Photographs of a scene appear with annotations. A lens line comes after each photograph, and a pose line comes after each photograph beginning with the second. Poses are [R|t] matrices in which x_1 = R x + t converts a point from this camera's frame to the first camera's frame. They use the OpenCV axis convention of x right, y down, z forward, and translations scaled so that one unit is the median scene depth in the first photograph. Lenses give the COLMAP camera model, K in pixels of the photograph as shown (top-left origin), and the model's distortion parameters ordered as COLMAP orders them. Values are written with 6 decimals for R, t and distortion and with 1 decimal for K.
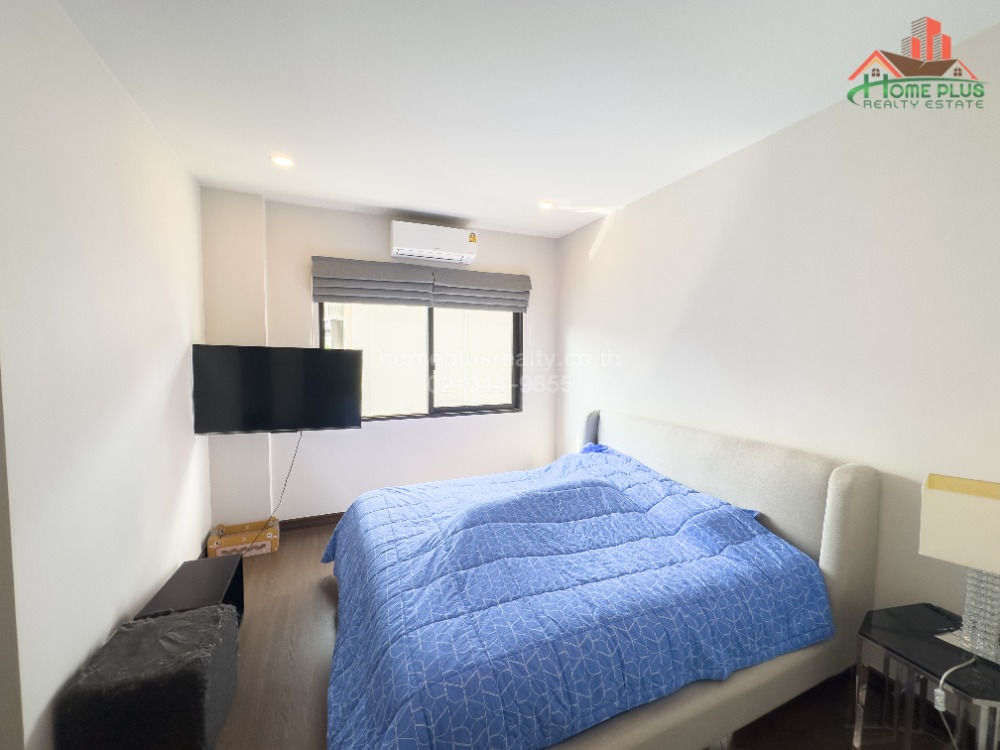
lens RADIAL K [[402.7, 0, 506.1], [0, 402.7, 375.8], [0, 0, 1]] dist [-0.003579, 0.000458]
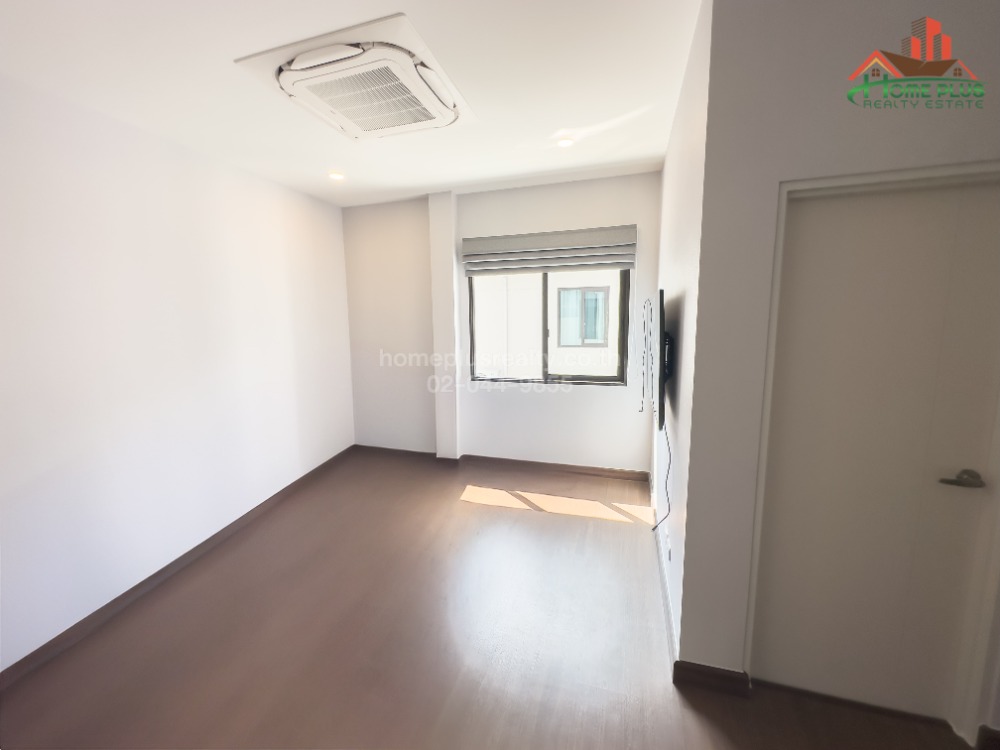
lens RADIAL K [[402.7, 0, 505.2], [0, 402.7, 372.6], [0, 0, 1]] dist [-0.003579, 0.000458]
pose [[0.761192, 0.067210, -0.645035, 0.391200], [-0.016072, 0.996265, 0.084840, -0.007877], [0.648327, -0.054213, 0.759429, 0.172145]]
